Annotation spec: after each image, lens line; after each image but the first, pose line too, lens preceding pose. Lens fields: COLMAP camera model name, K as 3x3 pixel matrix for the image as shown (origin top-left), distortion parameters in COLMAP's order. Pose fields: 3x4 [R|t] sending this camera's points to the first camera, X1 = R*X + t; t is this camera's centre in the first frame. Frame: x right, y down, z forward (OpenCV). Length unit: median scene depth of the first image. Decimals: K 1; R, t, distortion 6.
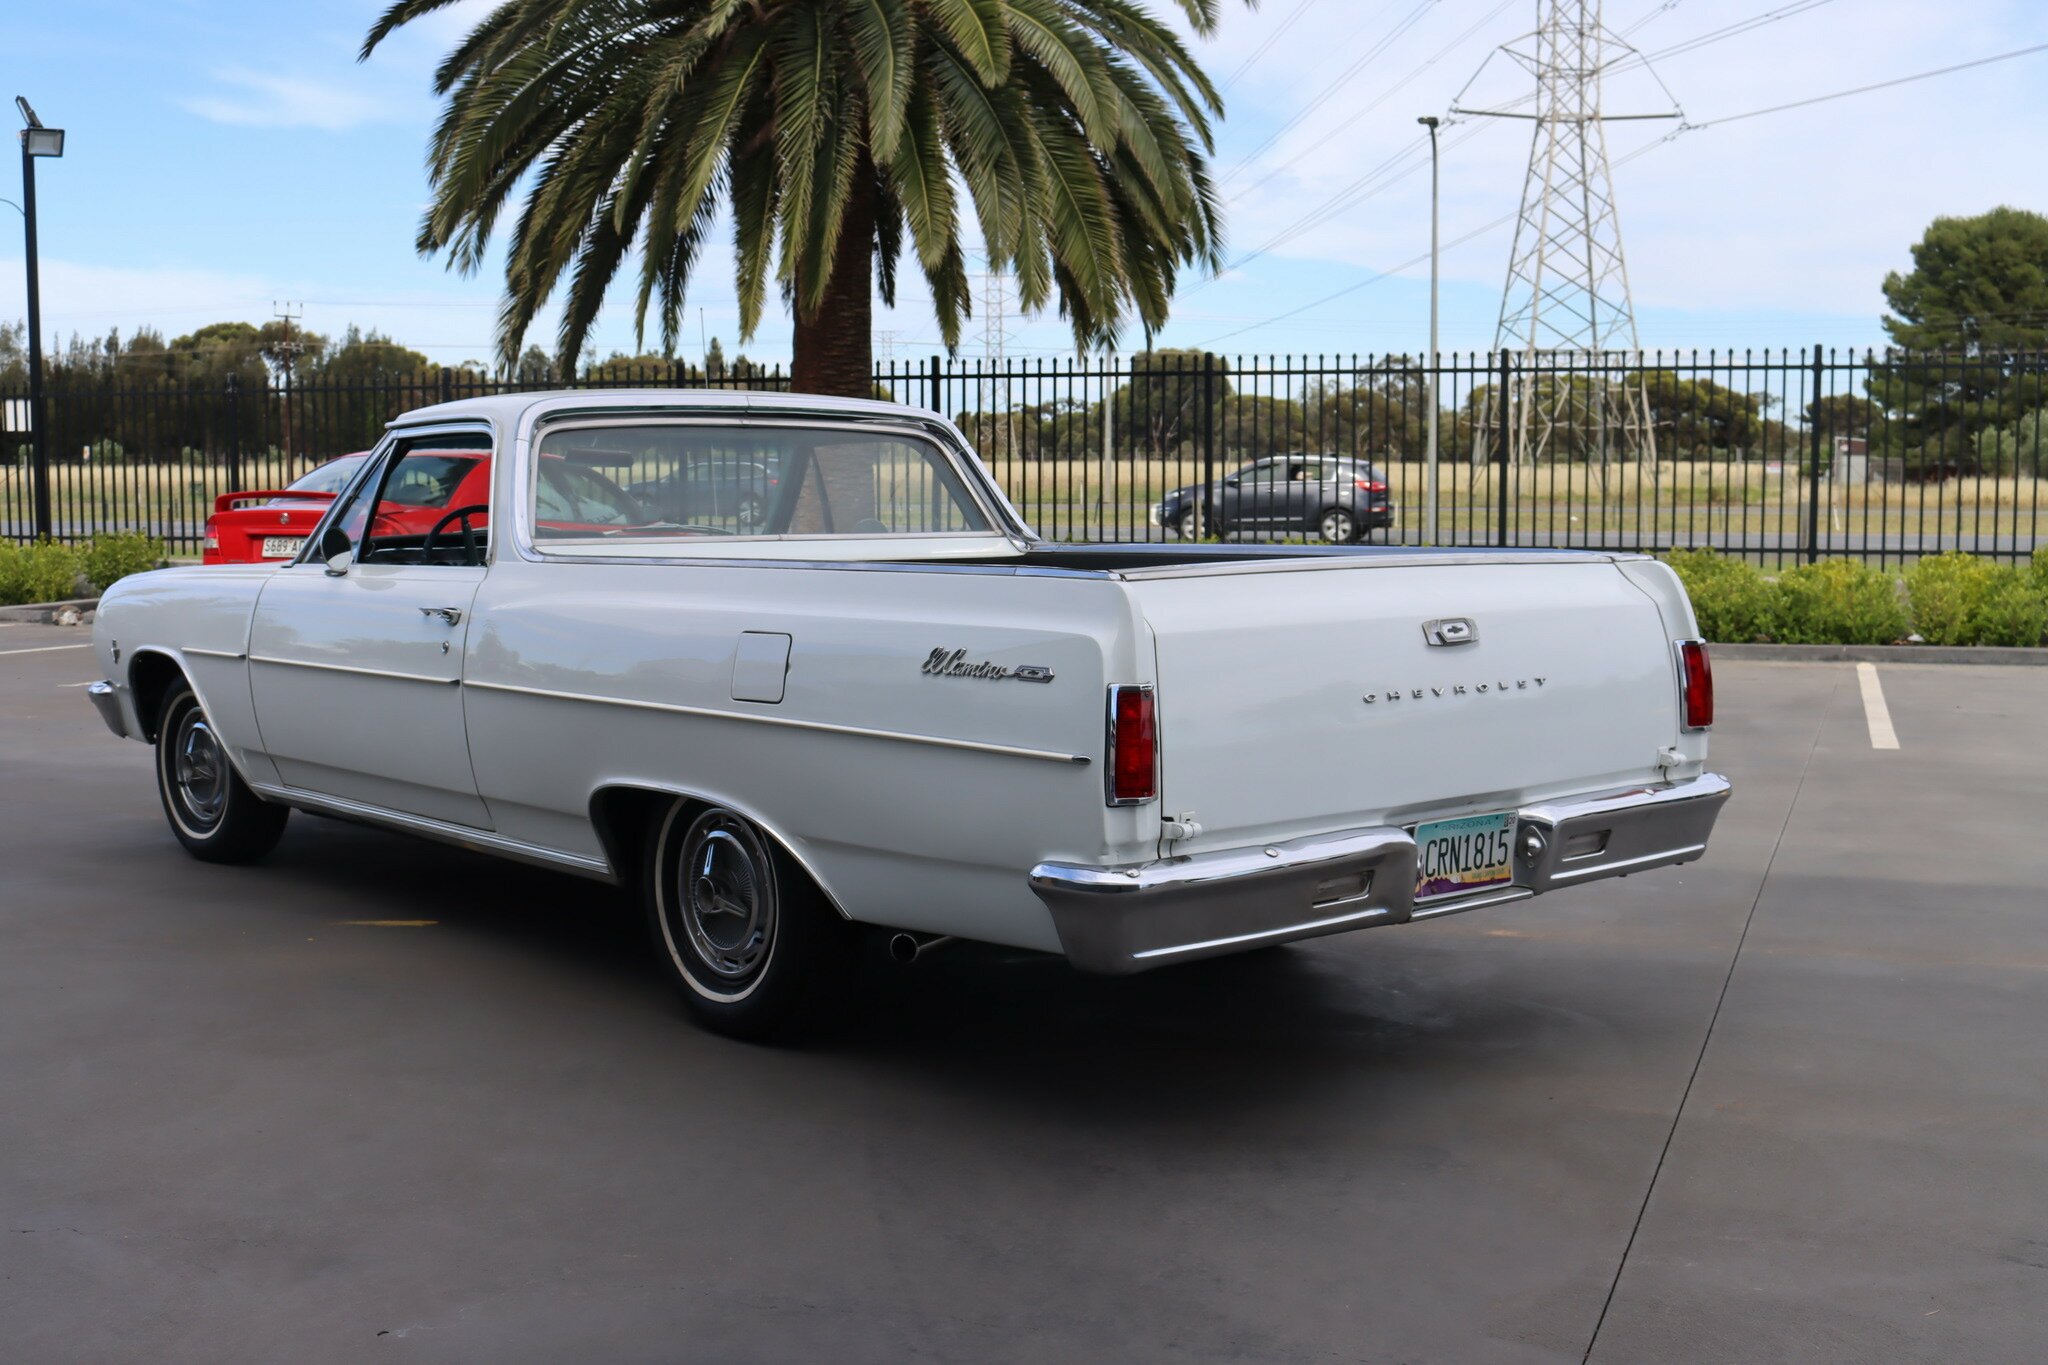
lens RADIAL K [[2253.1, 0, 1021.3], [0, 2253.1, 672.1], [0, 0, 1]] dist [-0.125554, 0.166104]
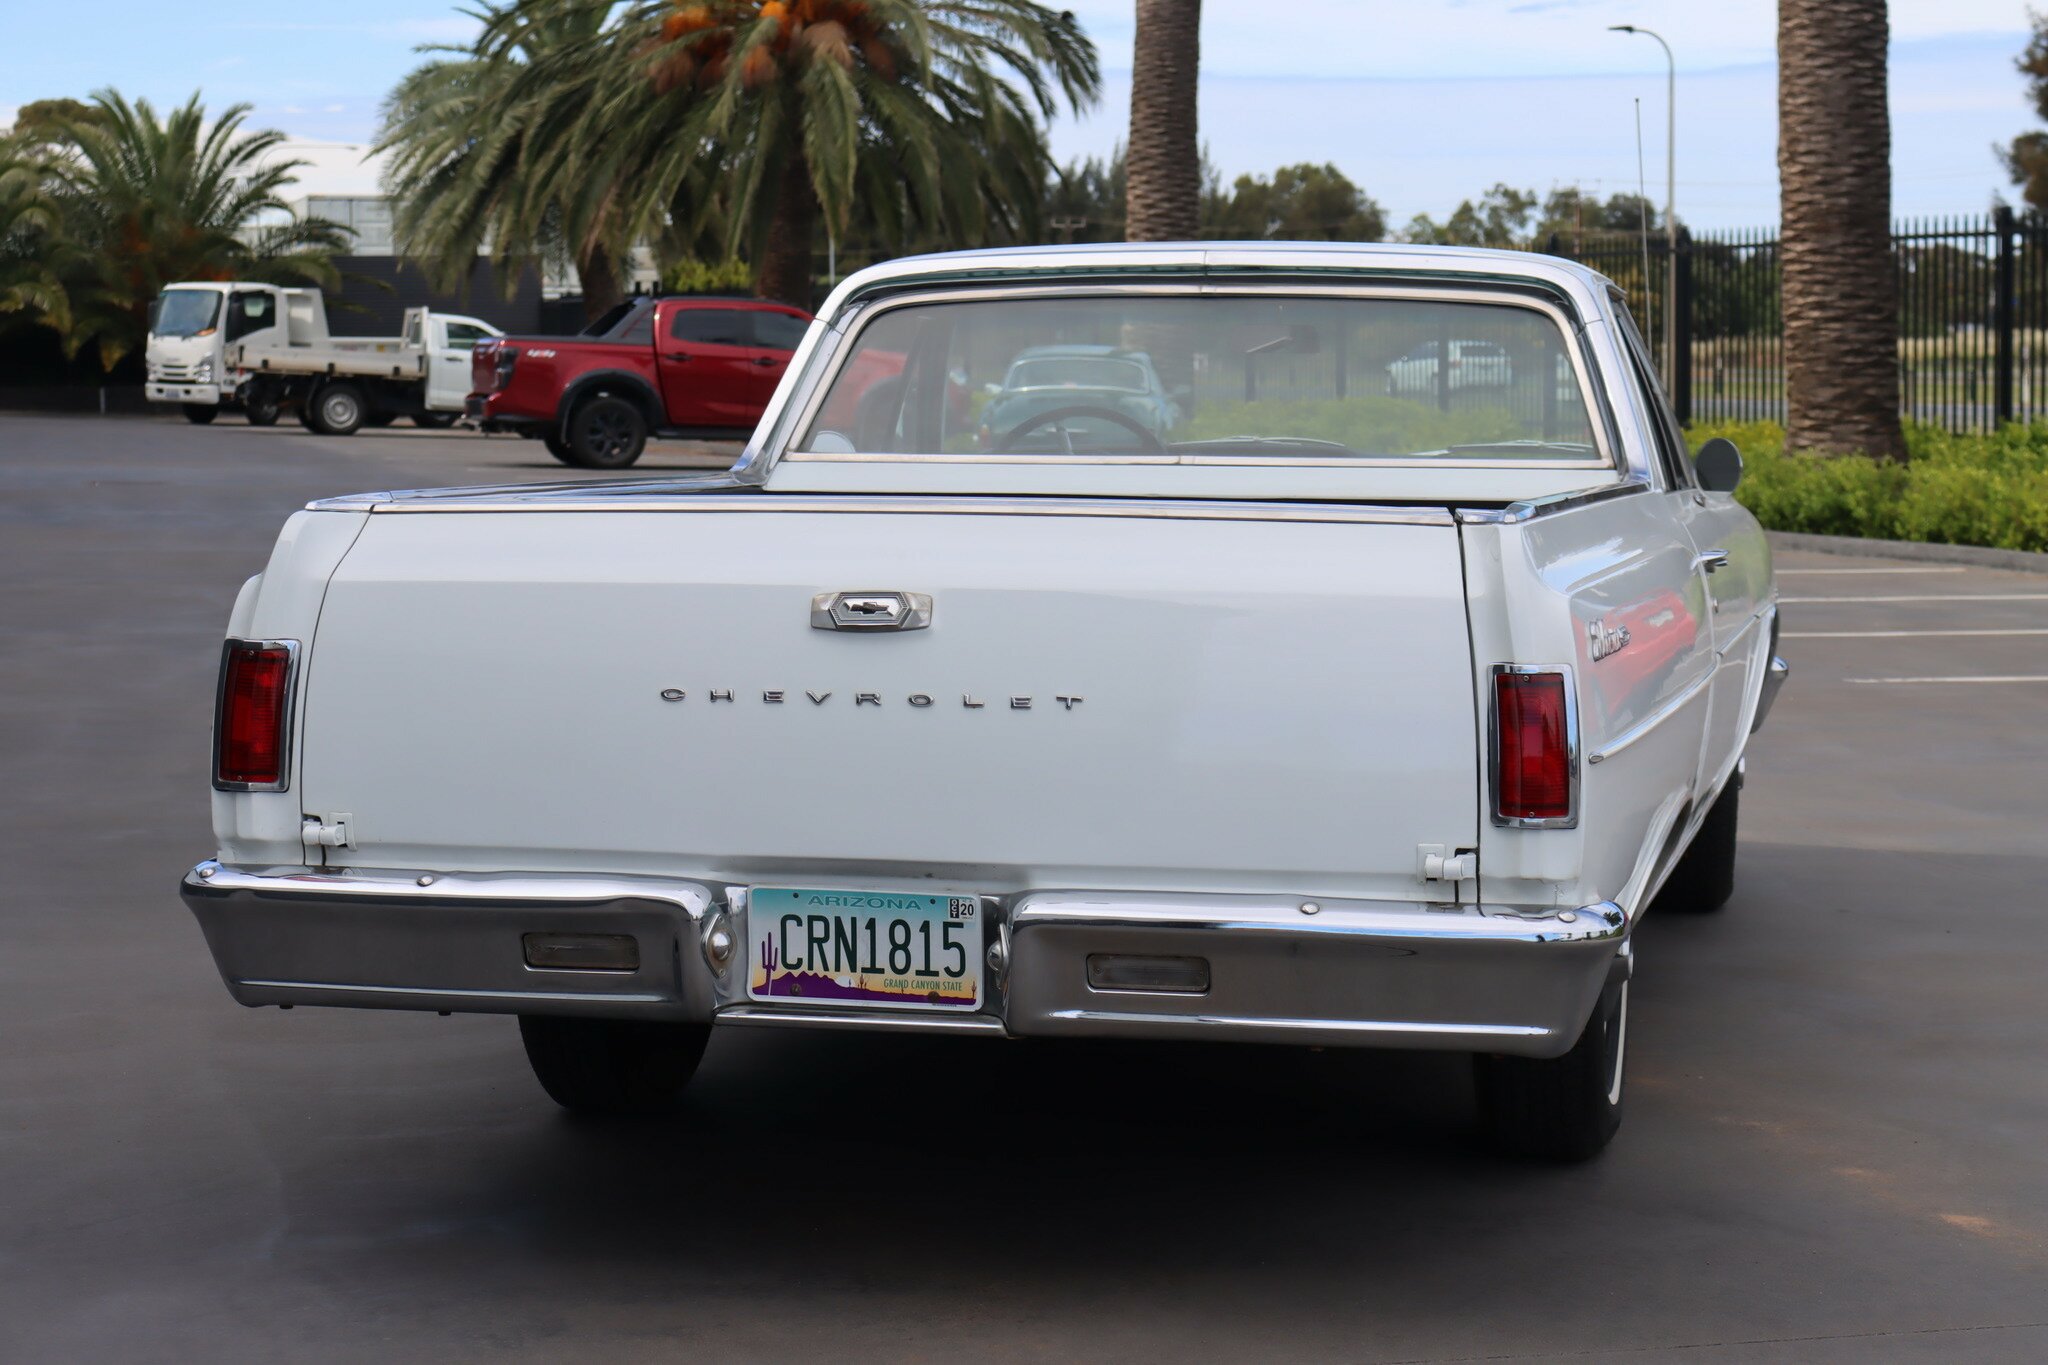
lens RADIAL K [[4136.4, 0, 1028.7], [0, 4136.4, 681.7], [0, 0, 1]] dist [0.017278, -0.033413]
pose [[0.591008, 0.064387, -0.804092, 0.341973], [-0.069266, 0.997178, 0.028938, -0.010176], [0.803686, 0.038594, 0.593800, 0.086906]]
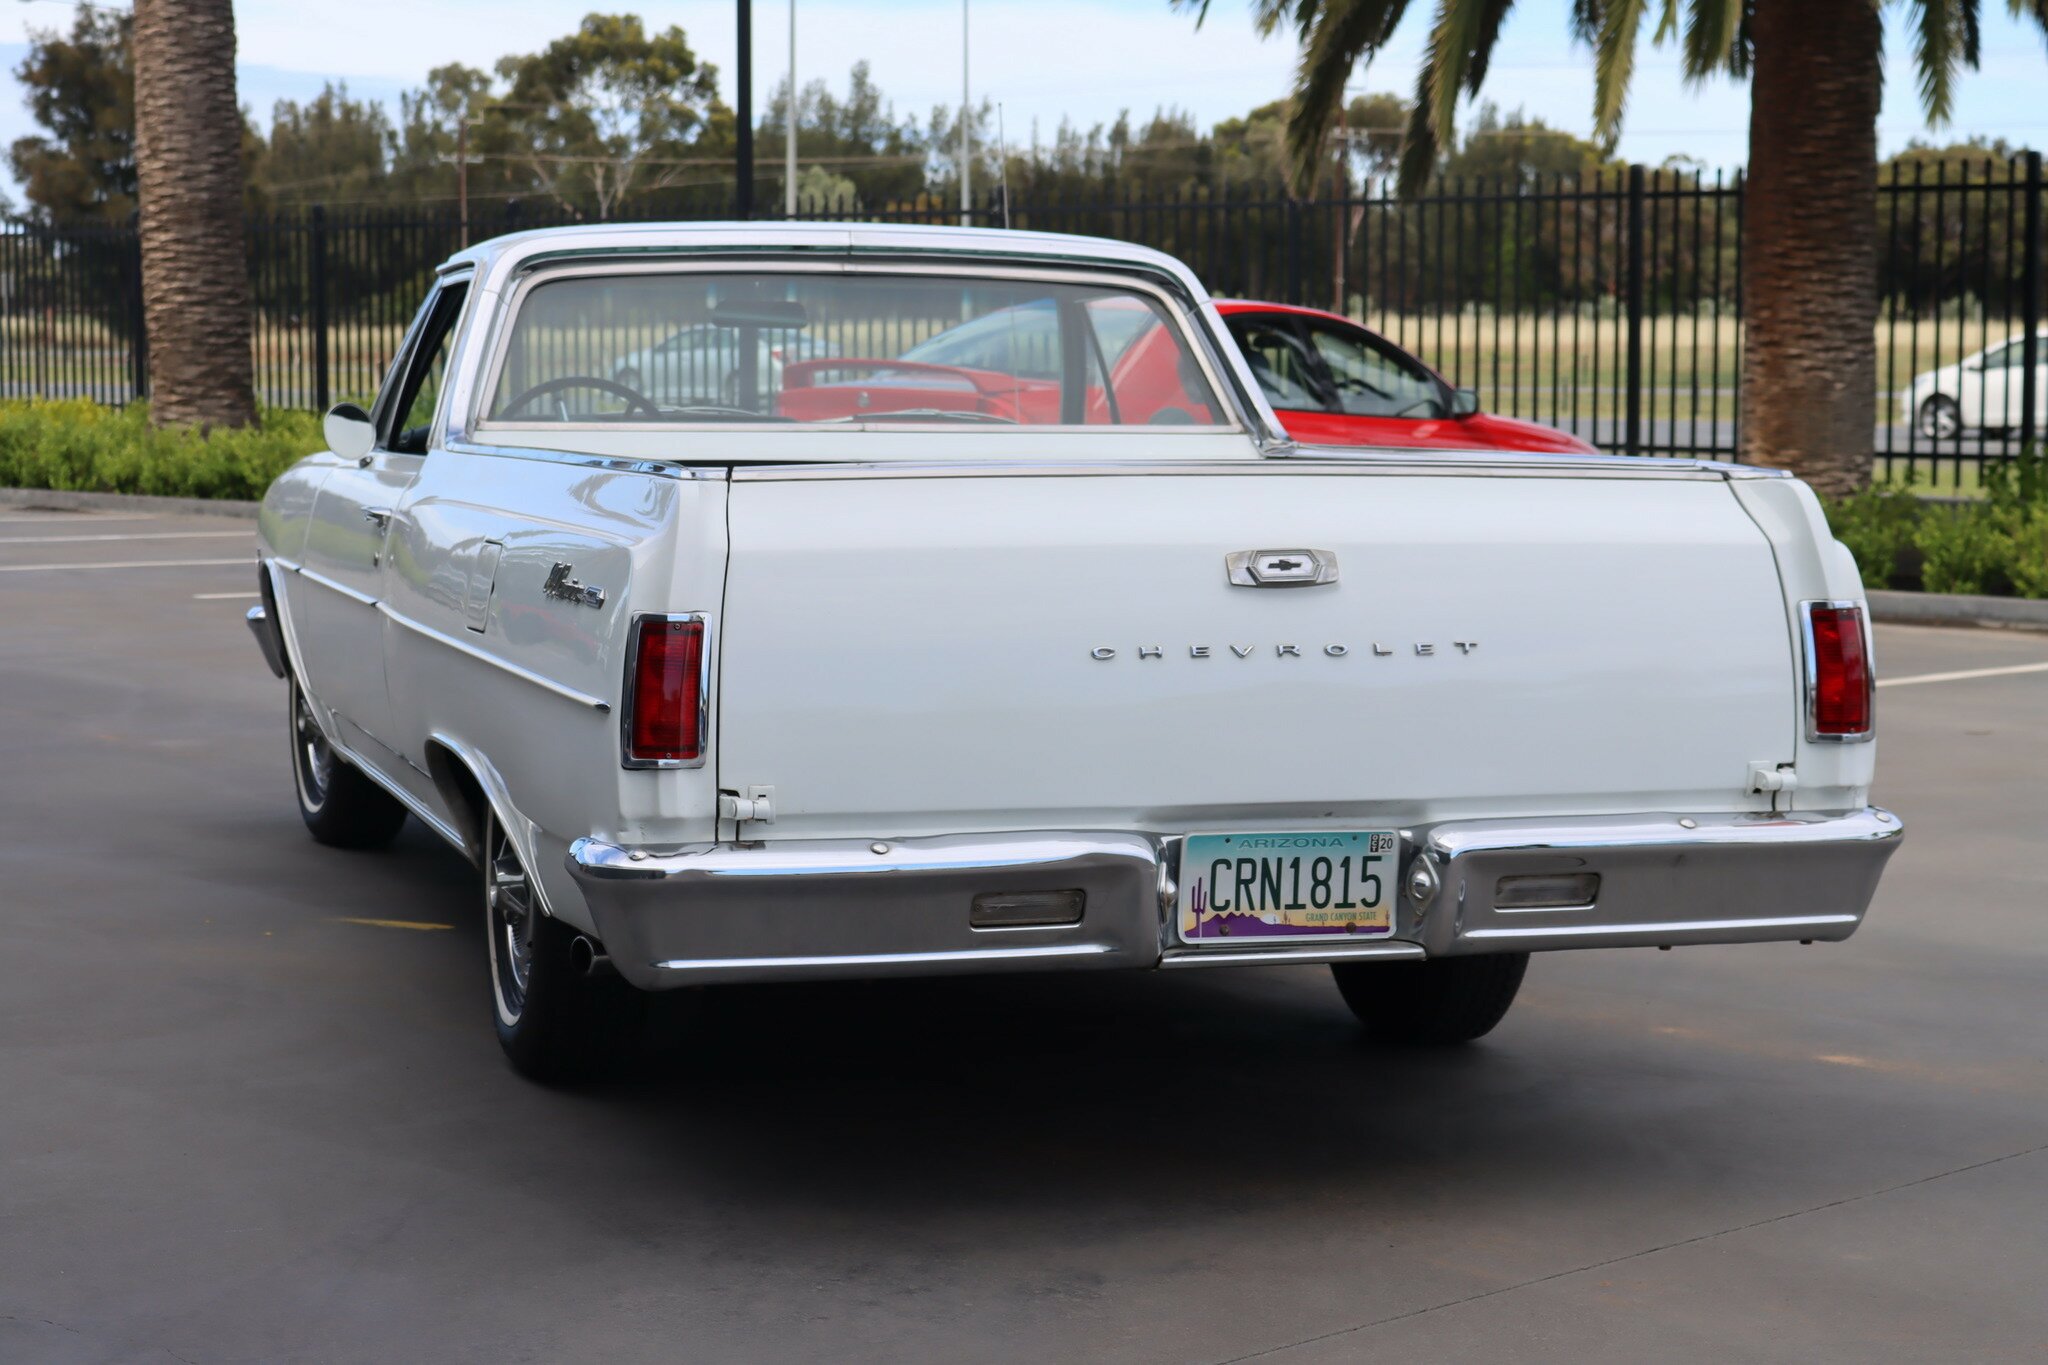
lens RADIAL K [[3701.9, 0, 1027.4], [0, 3701.9, 679.4], [0, 0, 1]] dist [-0.012080, 0.155466]
pose [[0.913529, 0.044825, -0.404296, 0.166941], [-0.043734, 0.998972, 0.011938, 0.001865], [0.404416, 0.006776, 0.914550, -0.027616]]
